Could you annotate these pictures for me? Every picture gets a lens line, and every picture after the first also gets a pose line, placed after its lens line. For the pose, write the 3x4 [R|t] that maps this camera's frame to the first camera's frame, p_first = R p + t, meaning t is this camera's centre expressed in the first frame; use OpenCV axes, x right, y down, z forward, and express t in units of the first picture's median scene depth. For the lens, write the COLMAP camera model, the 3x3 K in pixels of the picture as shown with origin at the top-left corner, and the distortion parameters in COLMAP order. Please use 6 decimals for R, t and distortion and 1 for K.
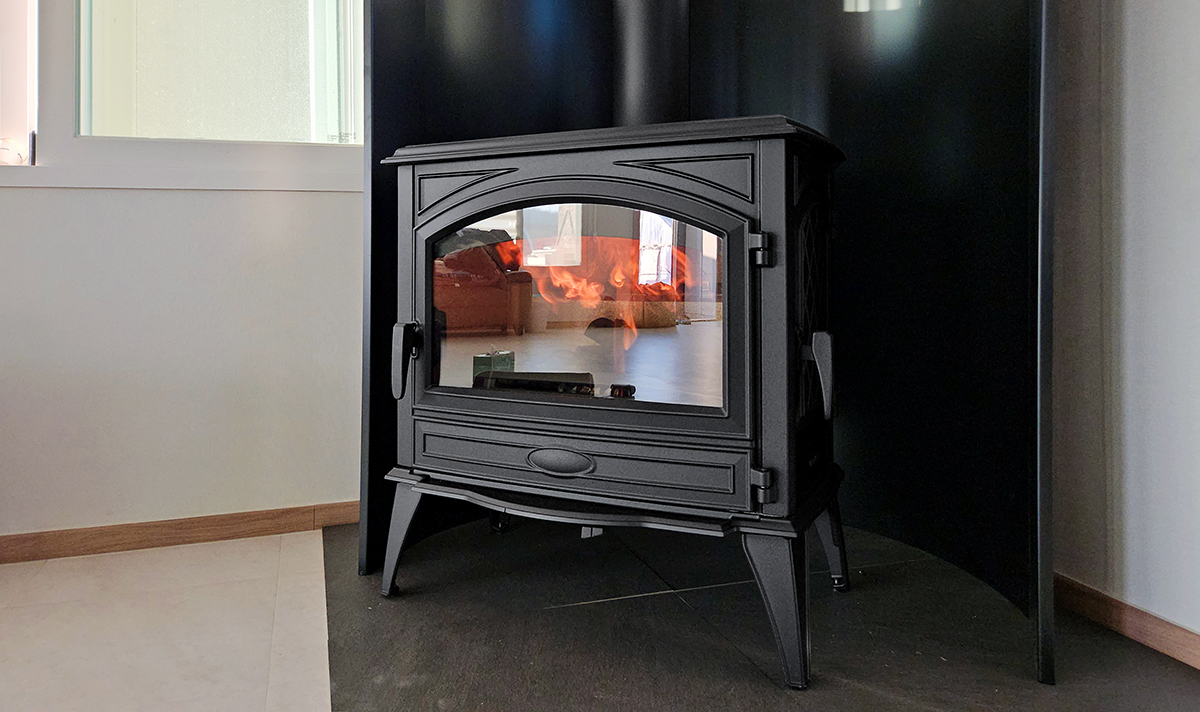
lens RADIAL K [[798.5, 0, 593.2], [0, 798.5, 268.5], [0, 0, 1]] dist [0.005565, 0.000149]
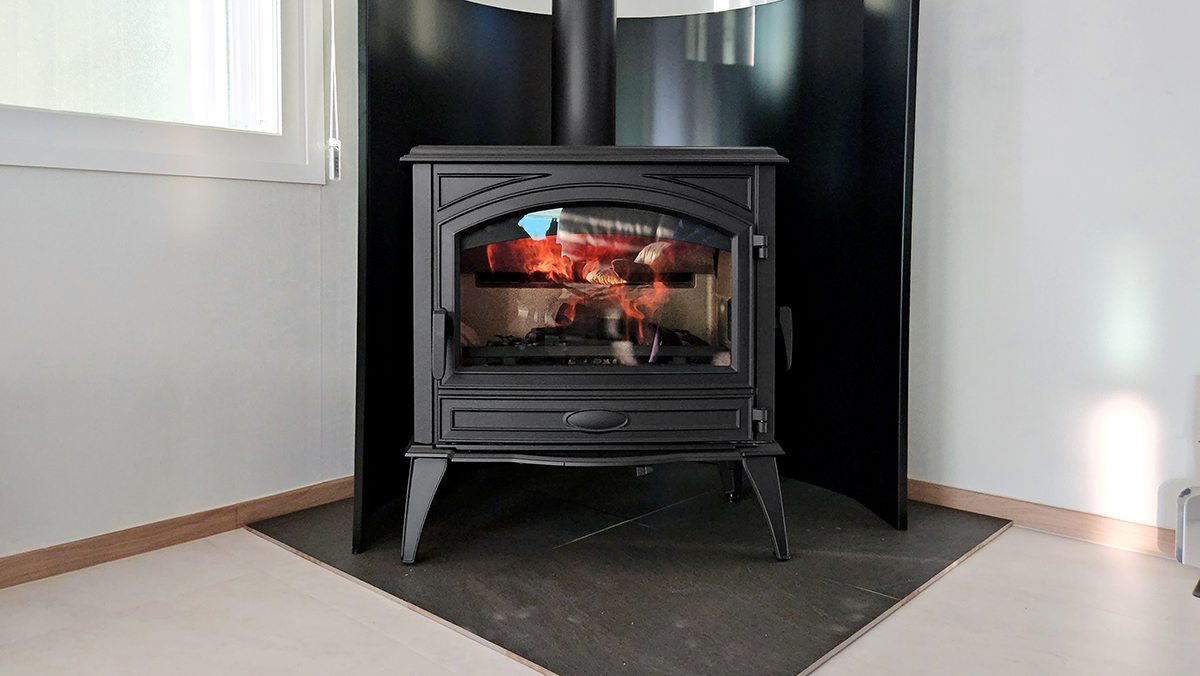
lens RADIAL K [[753.1, 0, 601.8], [0, 753.1, 290.1], [0, 0, 1]] dist [0.000498, 0.000211]
pose [[0.891231, -0.013739, 0.453342, -0.520899], [-0.002328, 0.999389, 0.034864, 0.004634], [-0.453544, -0.032127, 0.890655, -0.013275]]
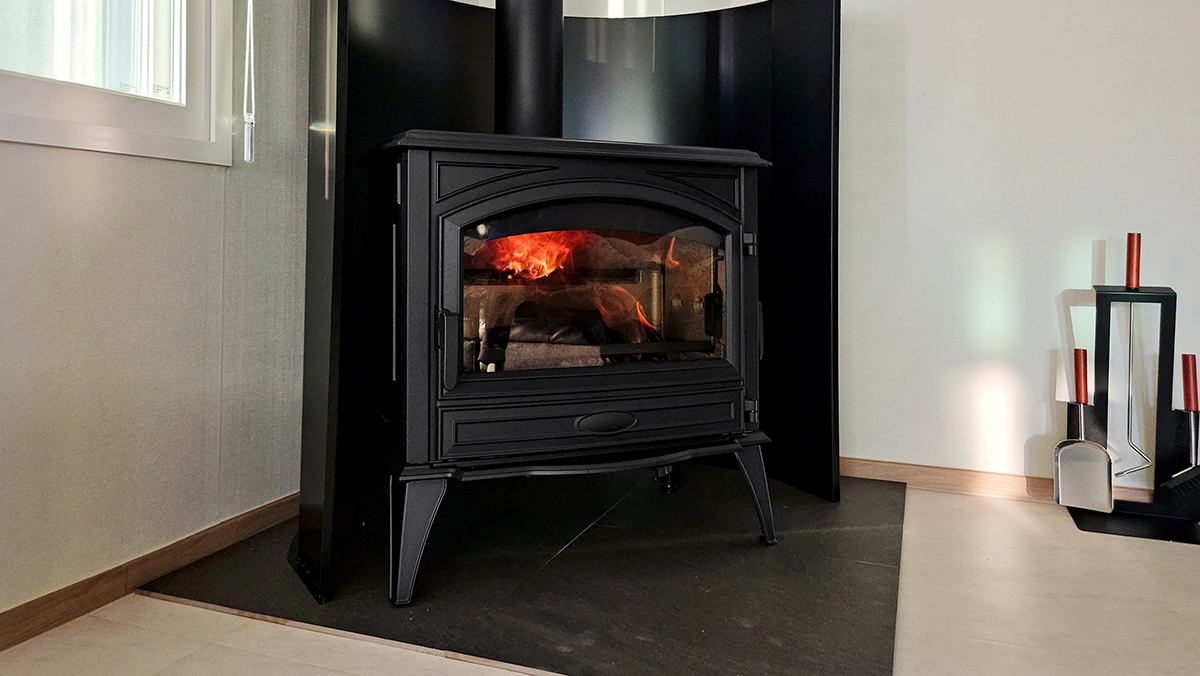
lens RADIAL K [[734.0, 0, 597.7], [0, 734.0, 248.9], [0, 0, 1]] dist [0.001200, -0.000925]
pose [[0.682791, 0.011283, 0.730526, -0.795769], [-0.004048, 0.999924, -0.011661, 0.000203], [-0.730602, 0.005005, 0.682785, 0.260341]]
